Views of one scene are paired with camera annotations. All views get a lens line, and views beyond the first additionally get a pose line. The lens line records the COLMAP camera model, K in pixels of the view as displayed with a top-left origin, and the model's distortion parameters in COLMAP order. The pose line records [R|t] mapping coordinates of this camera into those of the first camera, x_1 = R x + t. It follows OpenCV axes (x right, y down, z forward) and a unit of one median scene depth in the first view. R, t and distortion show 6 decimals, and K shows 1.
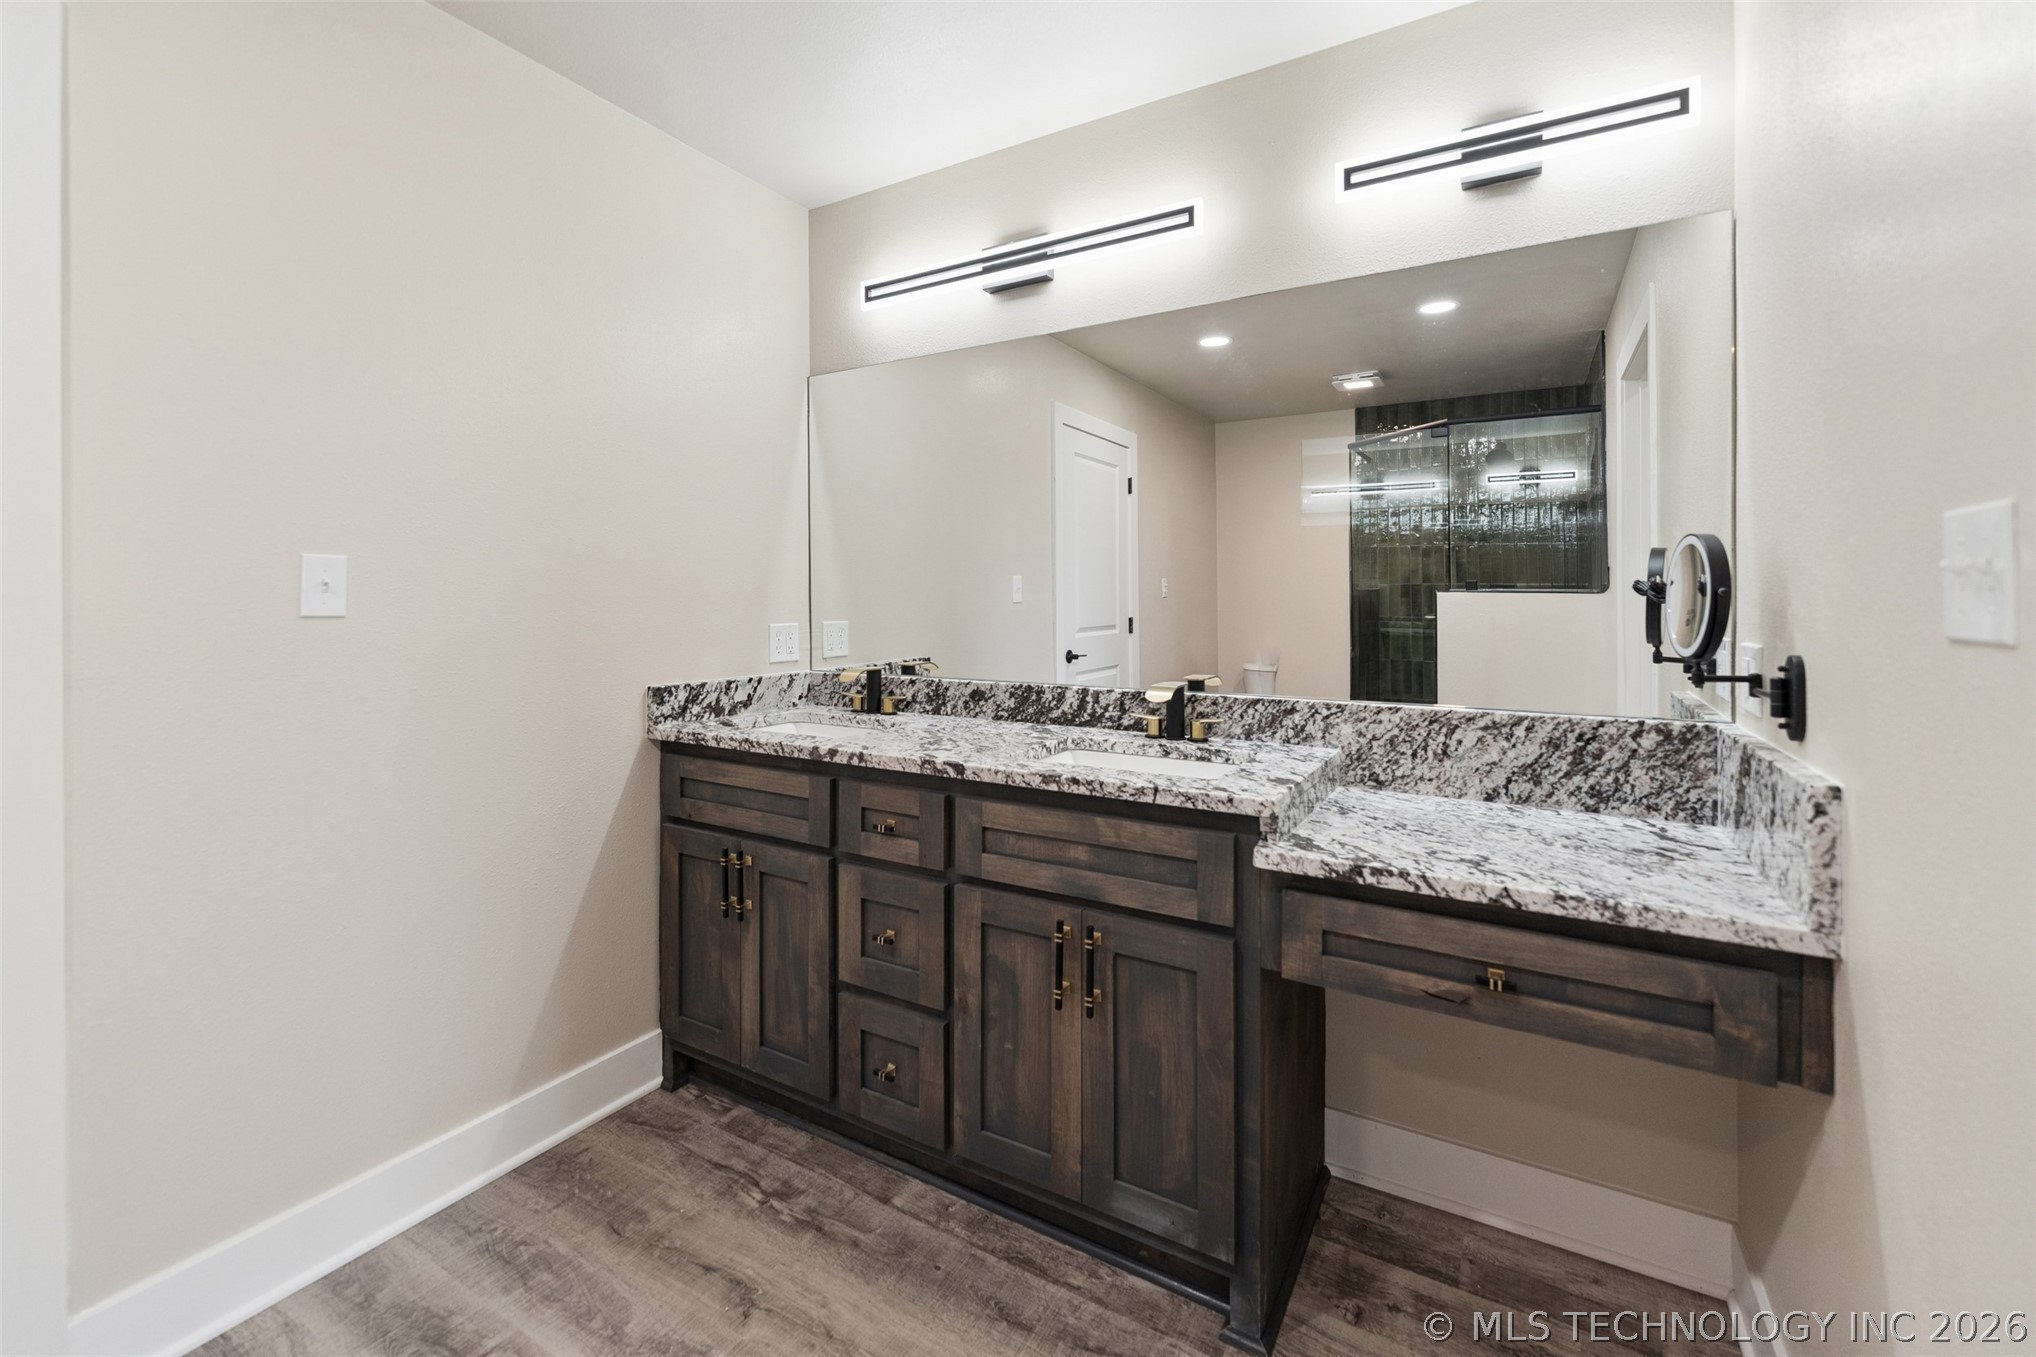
lens RADIAL K [[825.4, 0, 1045.5], [0, 825.4, 584.2], [0, 0, 1]] dist [0.003380, -0.001515]
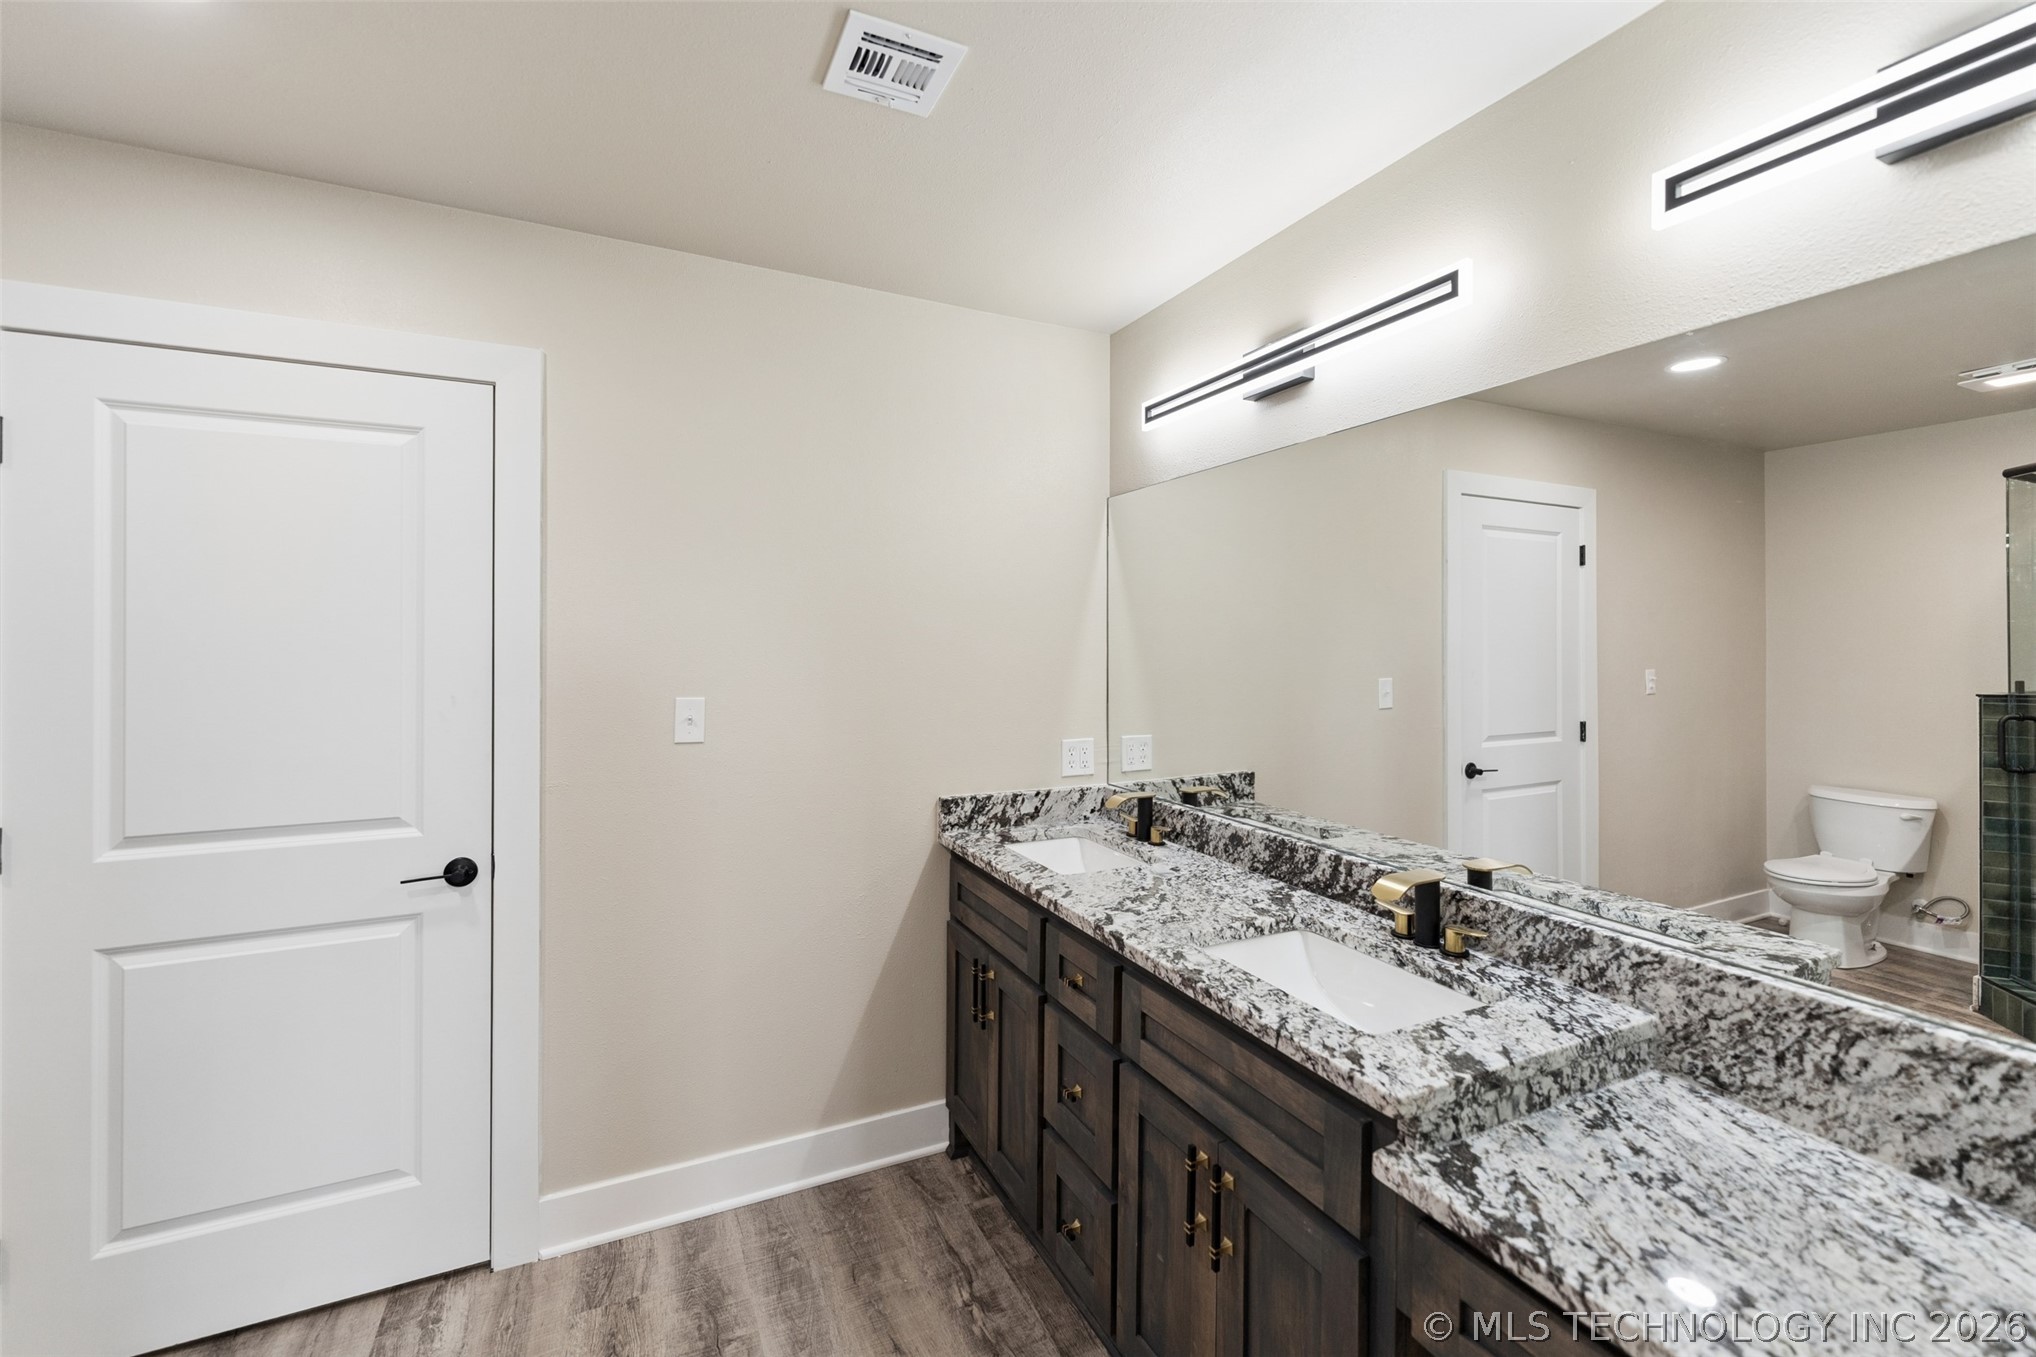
lens RADIAL K [[825.4, 0, 1009.4], [0, 825.4, 644.6], [0, 0, 1]] dist [0.003380, -0.001515]
pose [[0.836057, 0.004911, -0.548620, 0.304471], [-0.005918, 0.999982, -0.000068, -0.118391], [0.548610, 0.003304, 0.836072, 0.130184]]
